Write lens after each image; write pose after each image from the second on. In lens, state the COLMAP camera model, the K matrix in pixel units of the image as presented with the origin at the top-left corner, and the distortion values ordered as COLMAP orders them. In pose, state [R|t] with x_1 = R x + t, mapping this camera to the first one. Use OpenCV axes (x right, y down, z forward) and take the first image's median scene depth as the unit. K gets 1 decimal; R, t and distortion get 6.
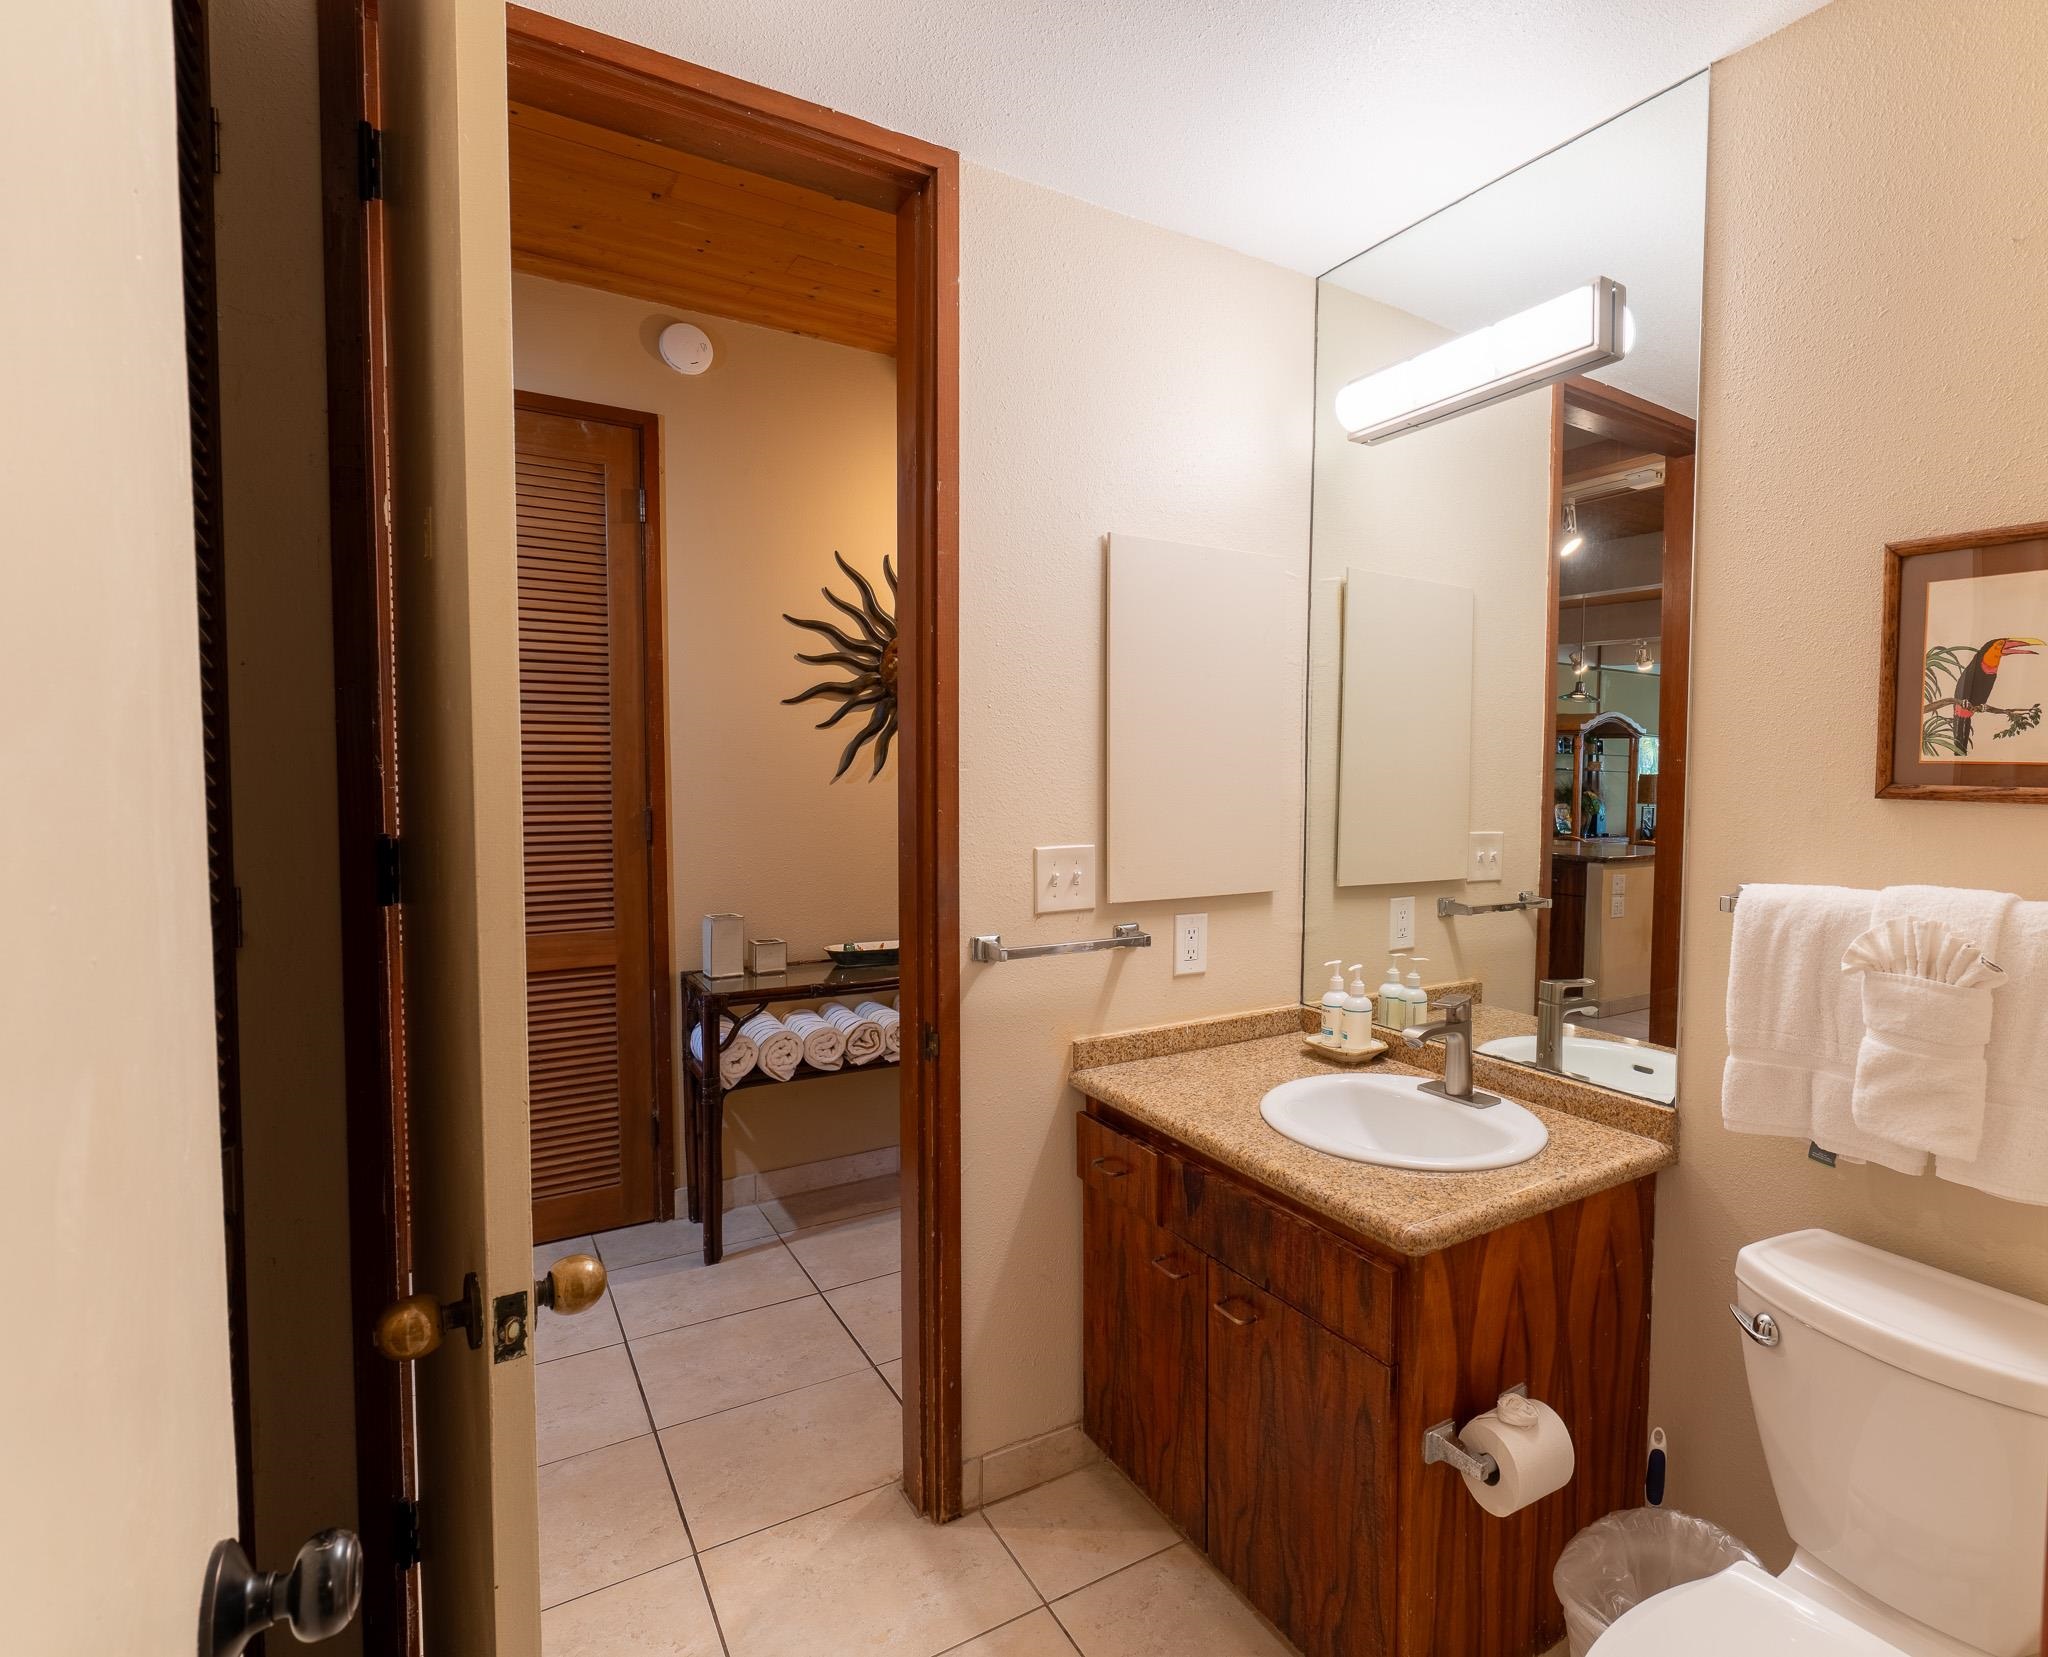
lens RADIAL K [[1124.1, 0, 1024.0], [0, 1124.1, 828.5], [0, 0, 1]] dist [-0.001398, -0.000129]
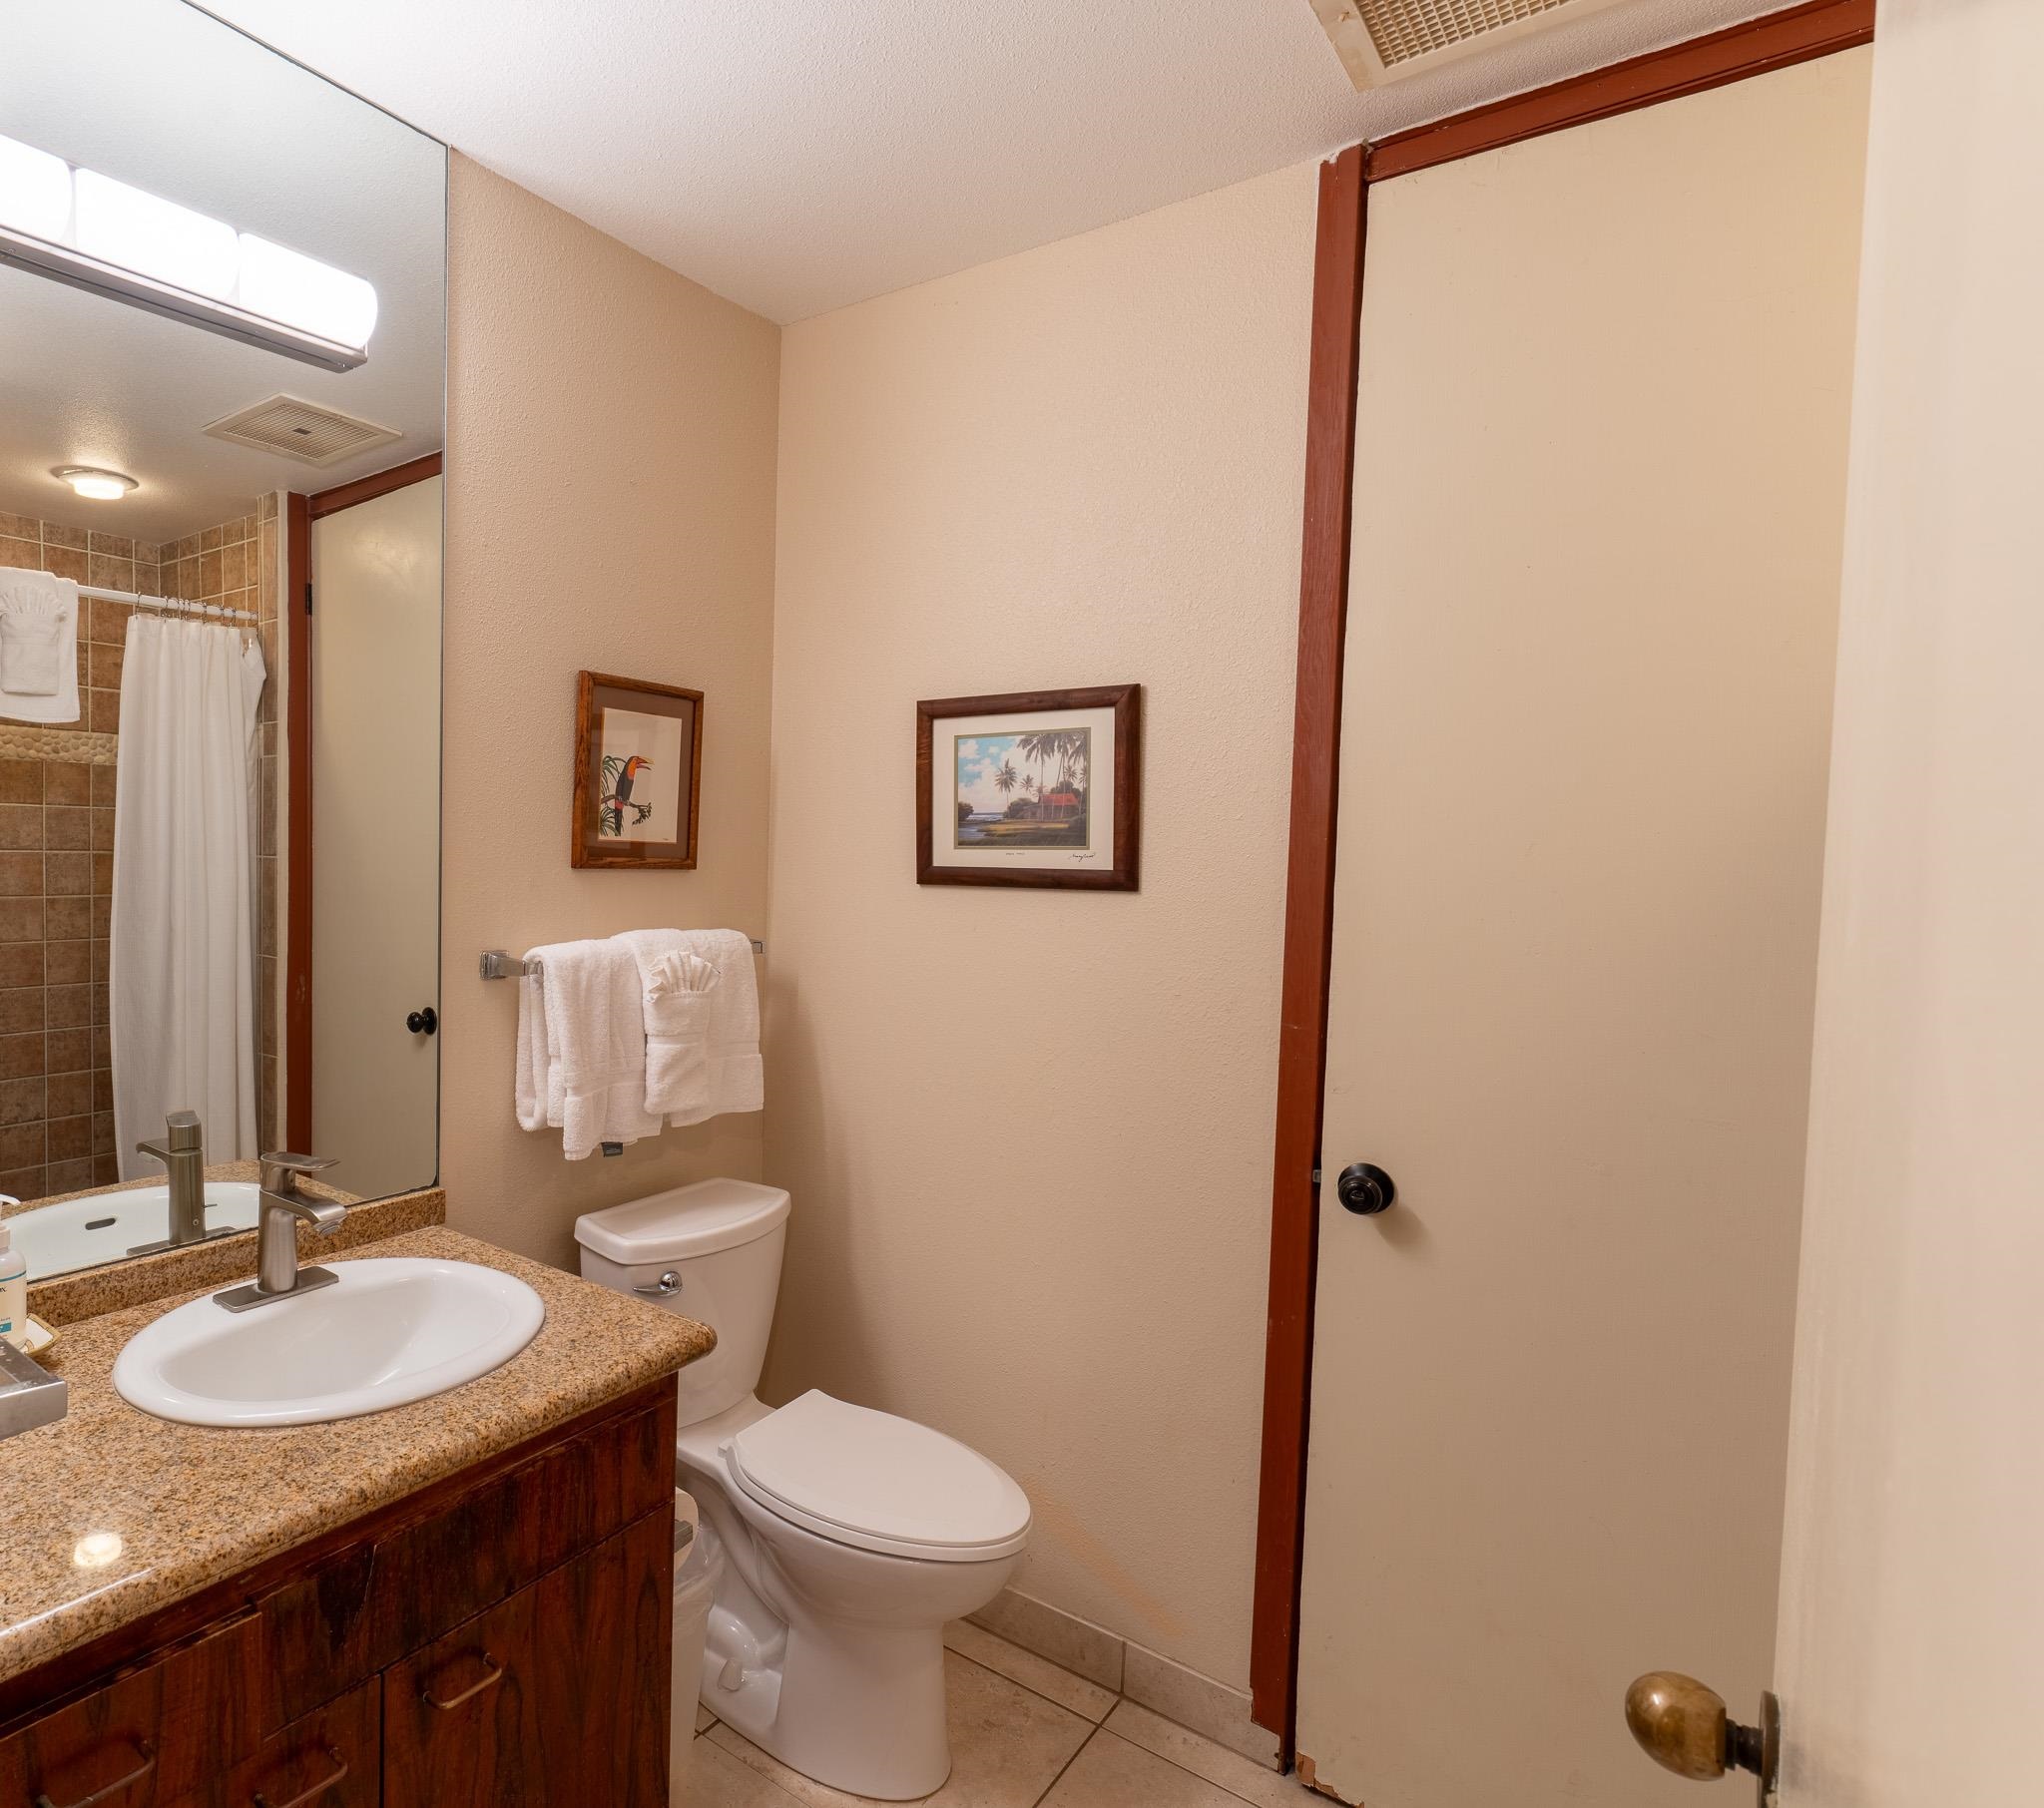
lens RADIAL K [[1052.2, 0, 1022.0], [0, 1052.2, 904.0], [0, 0, 1]] dist [0.002011, 0.000405]
pose [[-0.440204, -0.062849, 0.895695, -0.537058], [0.025760, 0.996253, 0.082566, -0.072302], [-0.897528, 0.059419, -0.436936, 1.070295]]
